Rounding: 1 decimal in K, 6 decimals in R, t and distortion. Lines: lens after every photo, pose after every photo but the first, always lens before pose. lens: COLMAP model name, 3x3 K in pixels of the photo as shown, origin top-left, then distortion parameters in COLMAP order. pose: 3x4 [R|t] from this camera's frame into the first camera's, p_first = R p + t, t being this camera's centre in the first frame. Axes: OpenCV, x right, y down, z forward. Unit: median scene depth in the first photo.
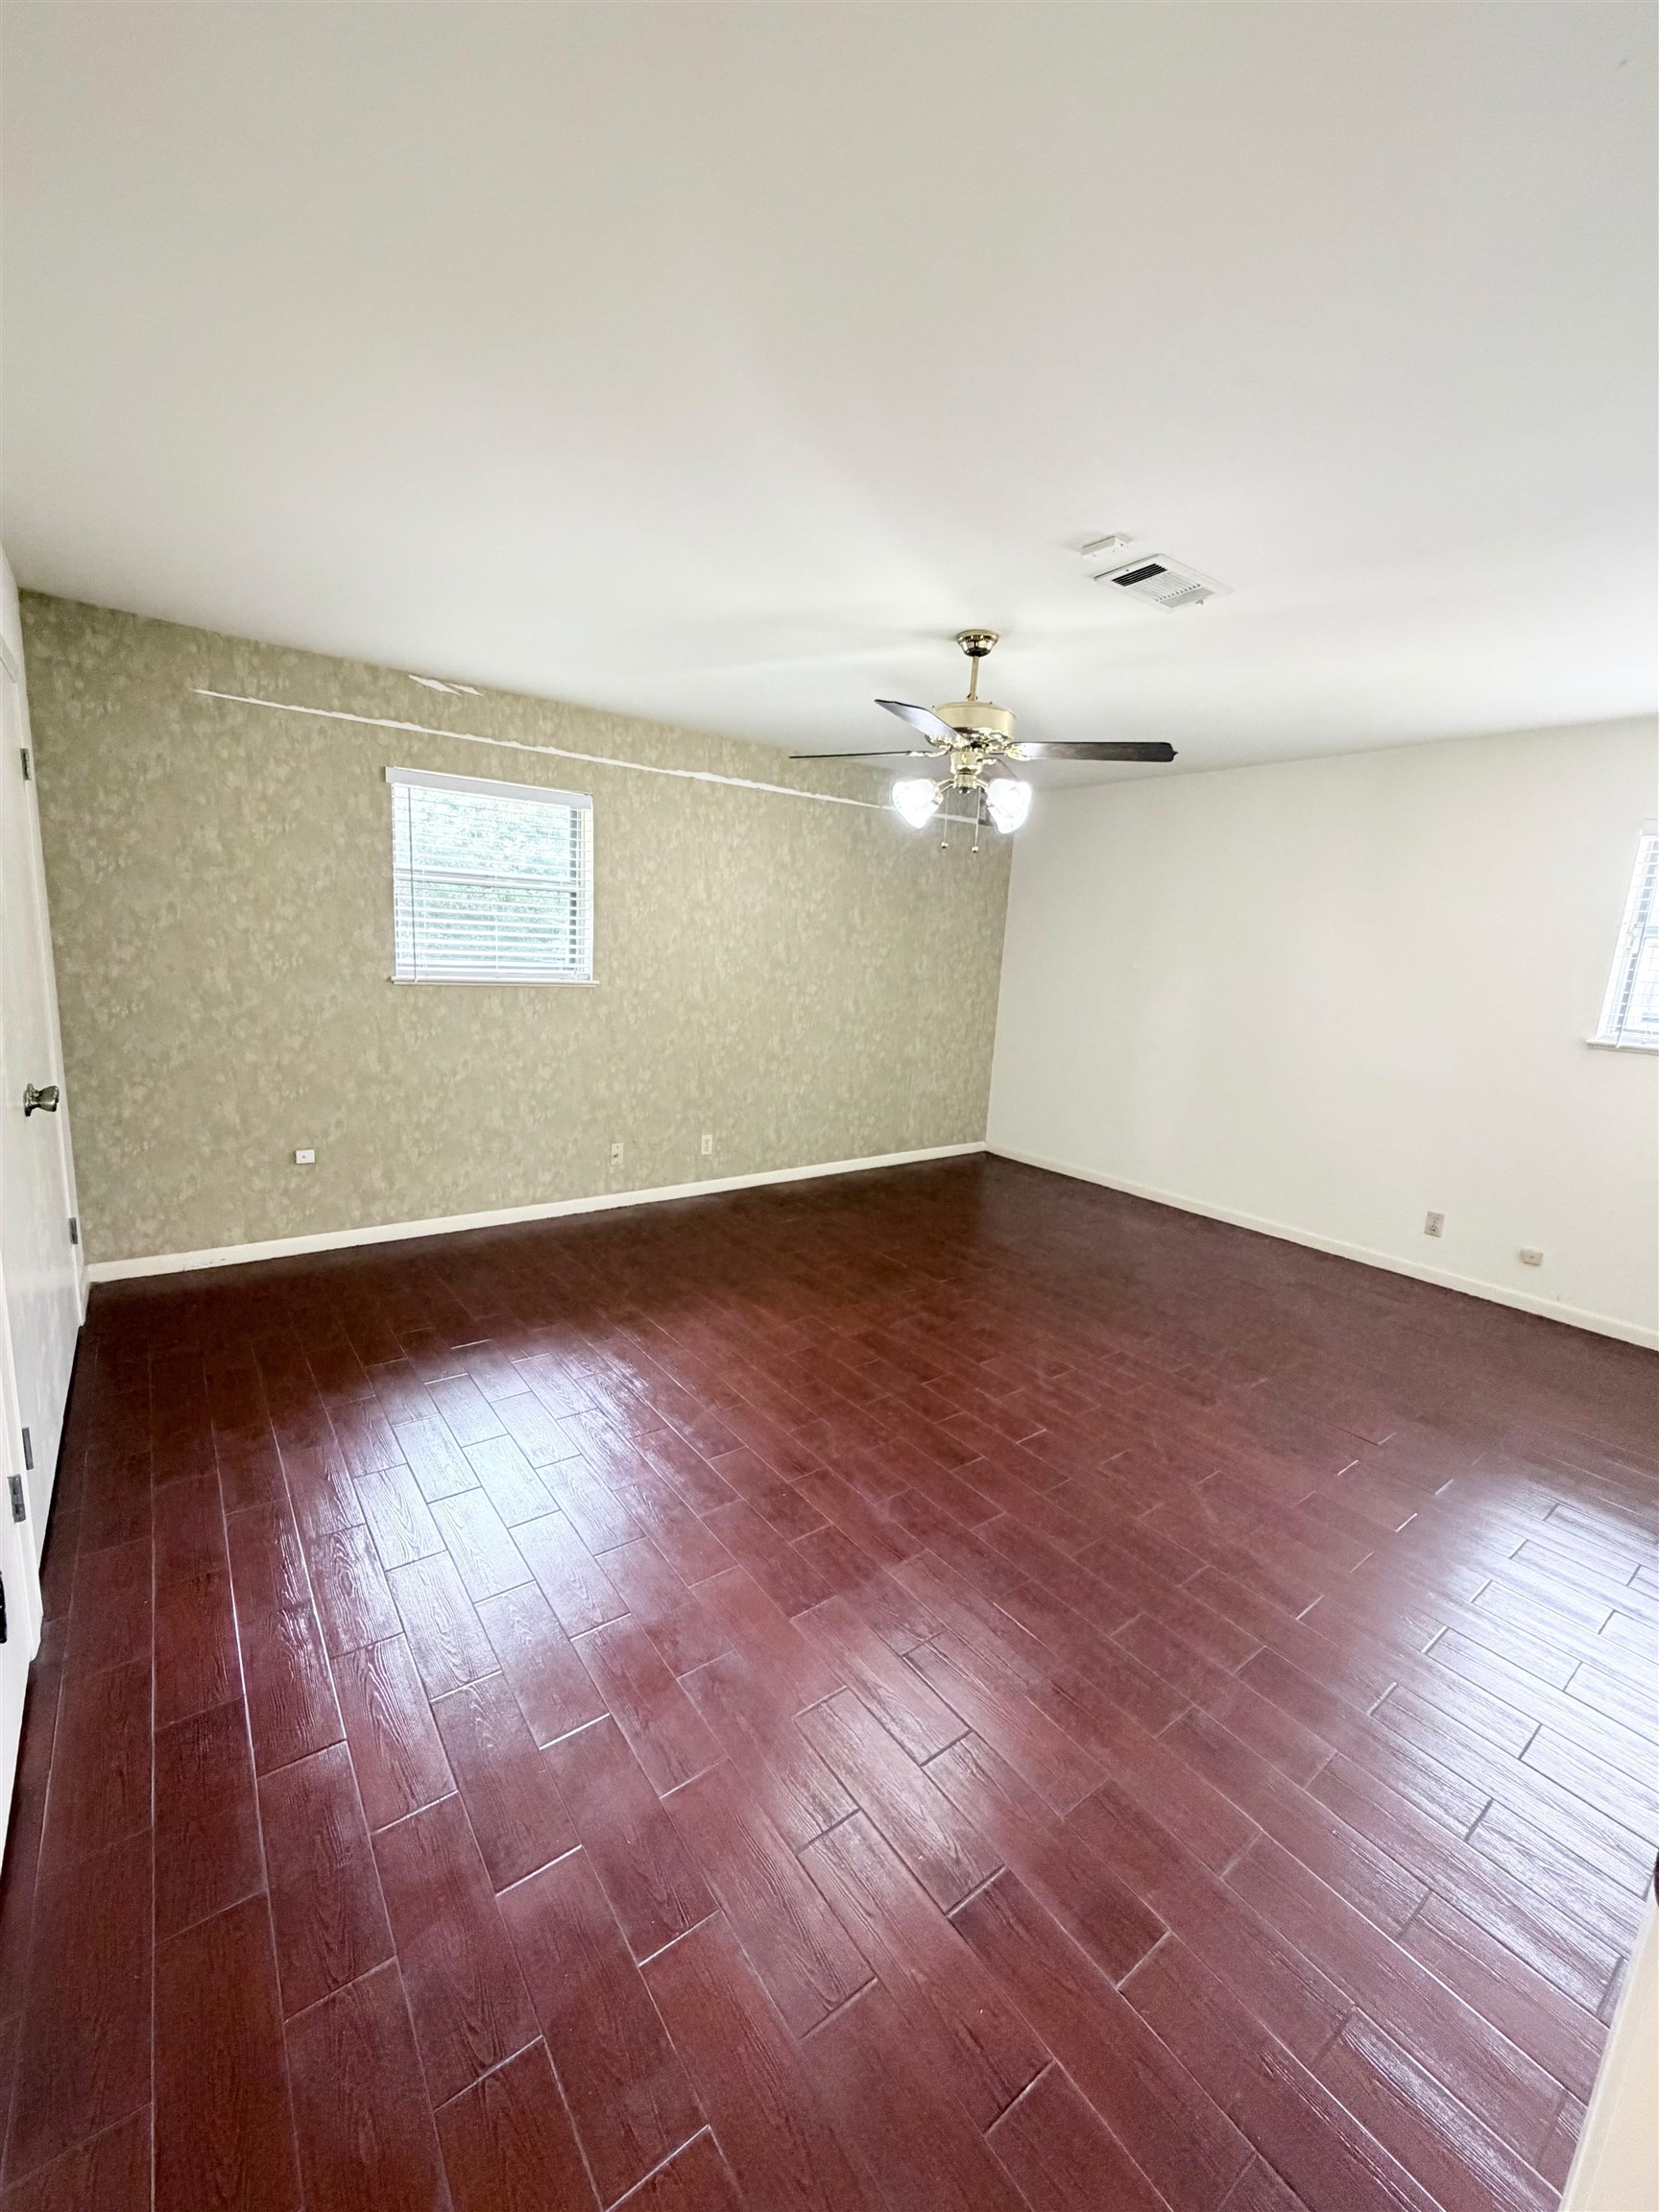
lens RADIAL K [[882.2, 0, 829.5], [0, 882.2, 1106.0], [0, 0, 1]] dist [-0.001316, 0.000113]
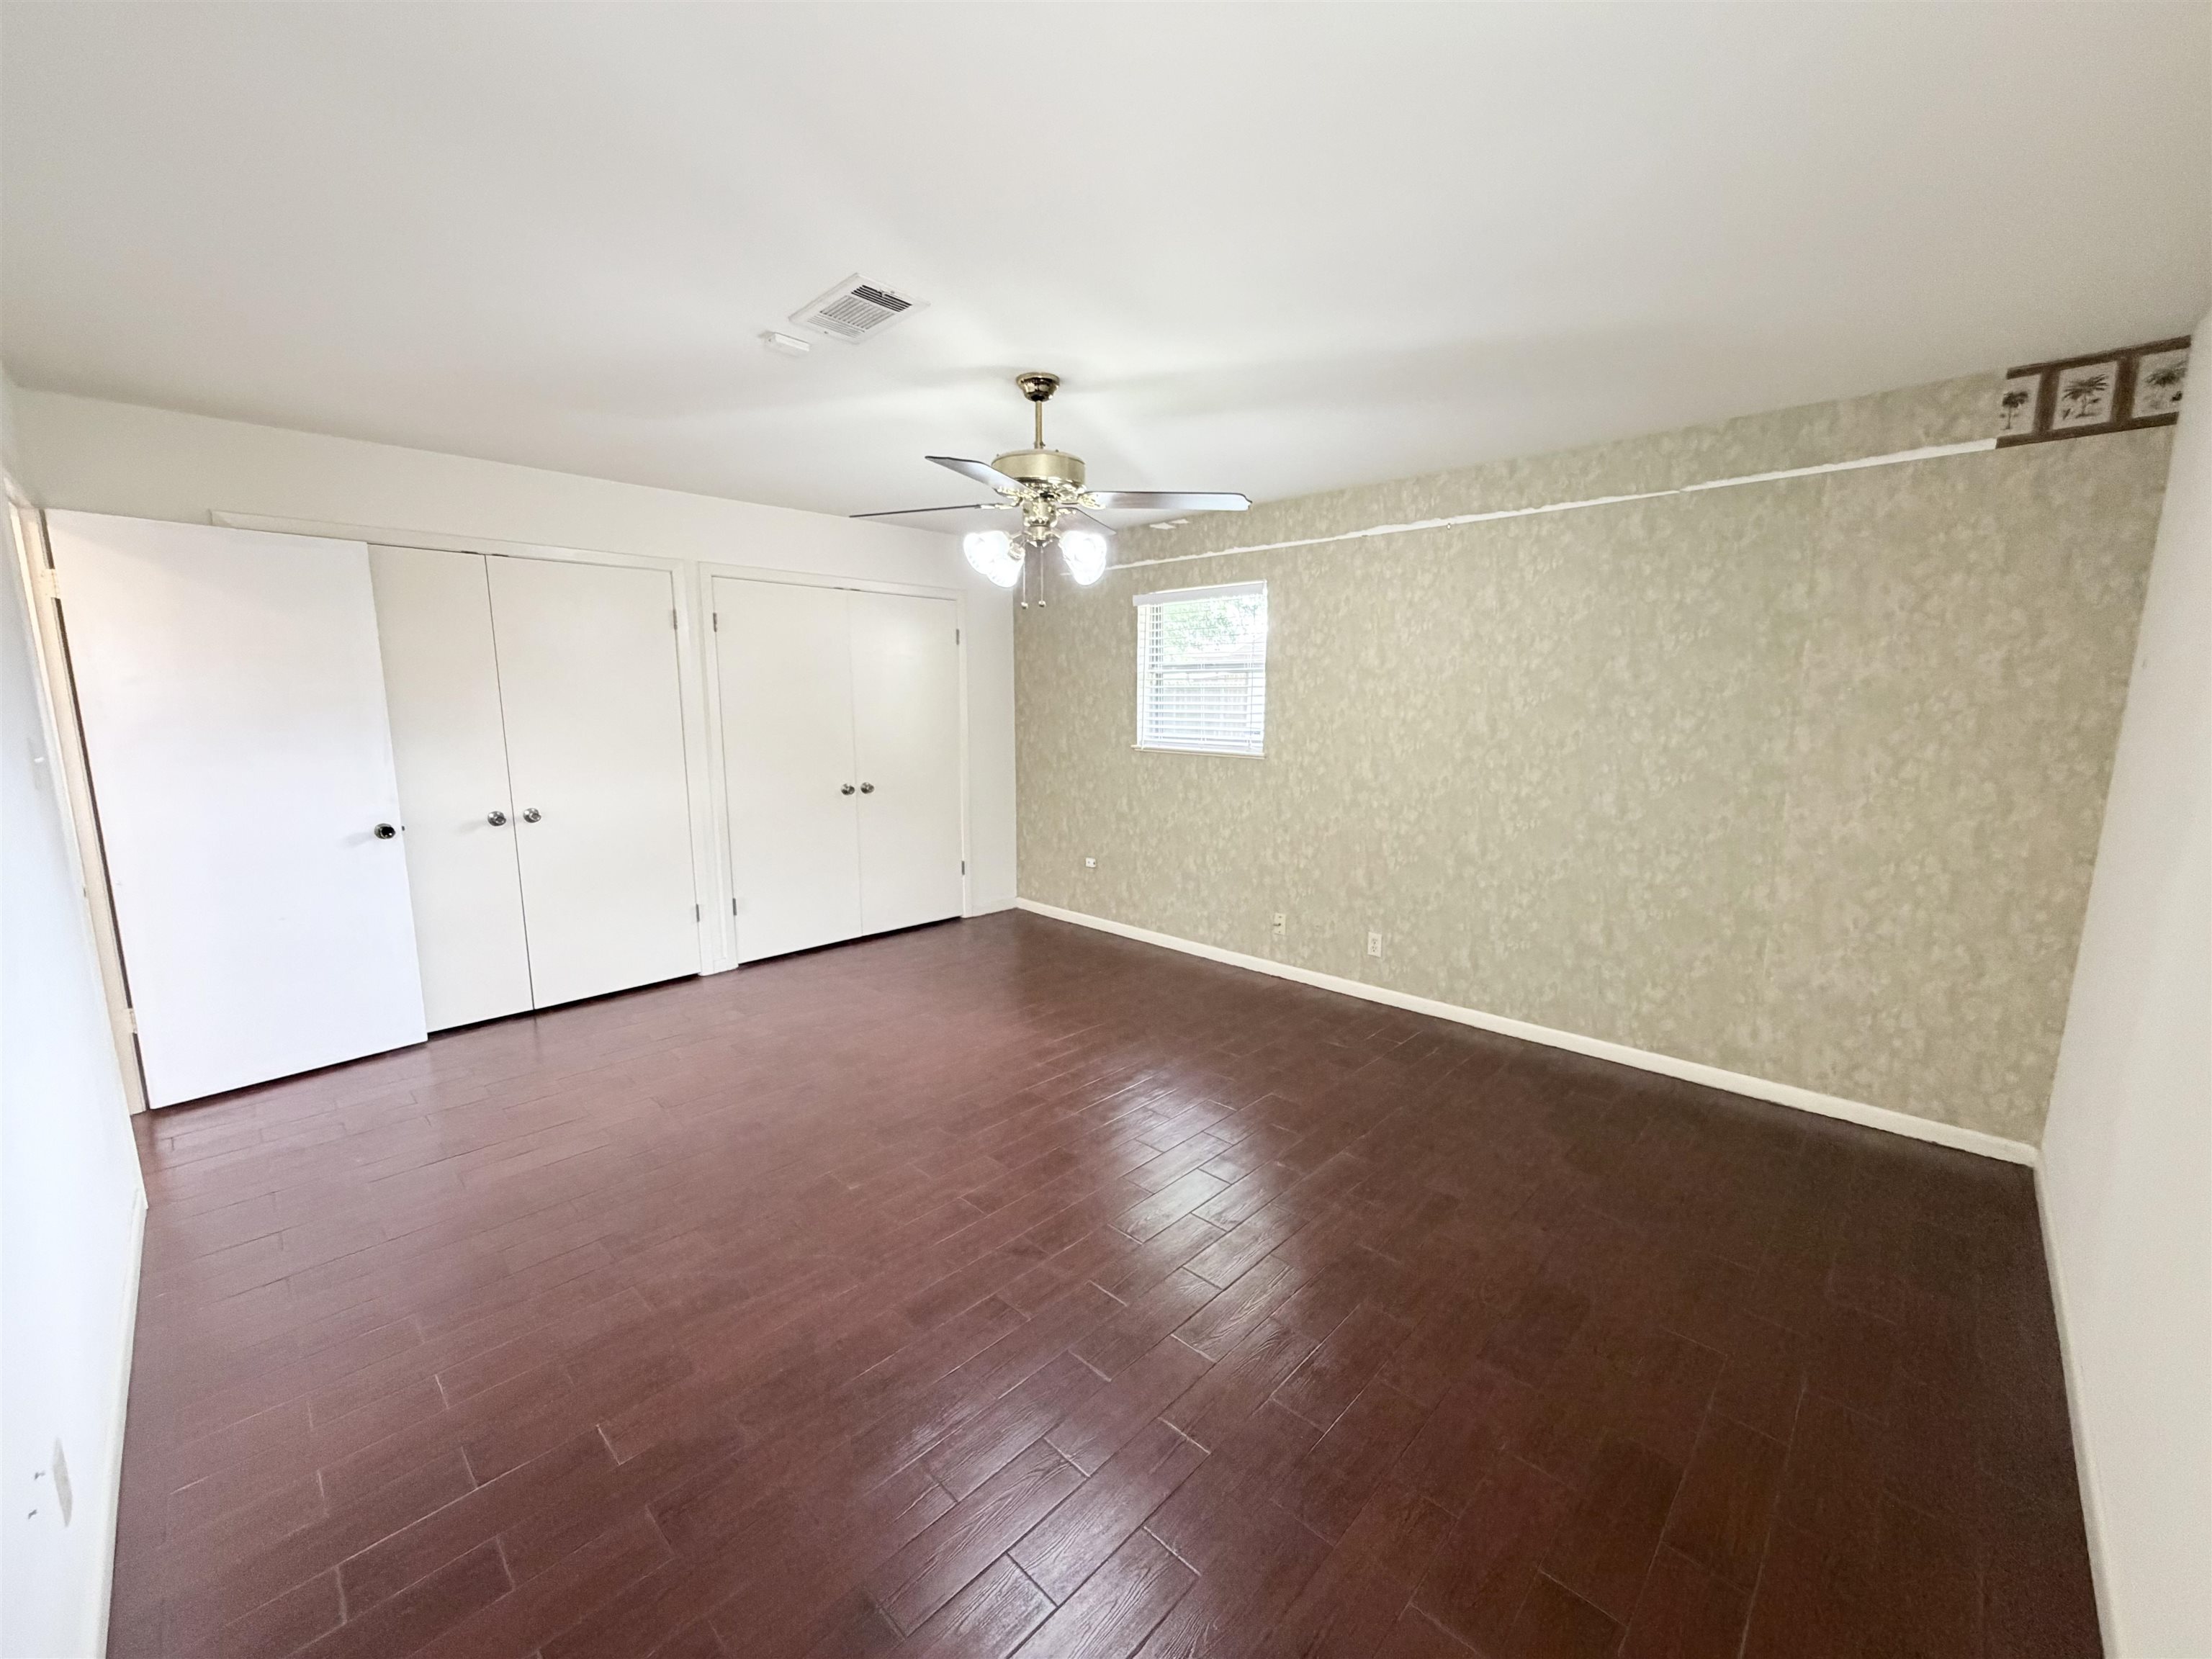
lens RADIAL K [[882.2, 0, 1106.0], [0, 882.2, 829.5], [0, 0, 1]] dist [-0.001316, 0.000113]
pose [[0.160565, 0.104016, -0.981529, 0.744990], [-0.172449, 0.982092, 0.075866, -0.098772], [0.971844, 0.157083, 0.175627, 0.639550]]
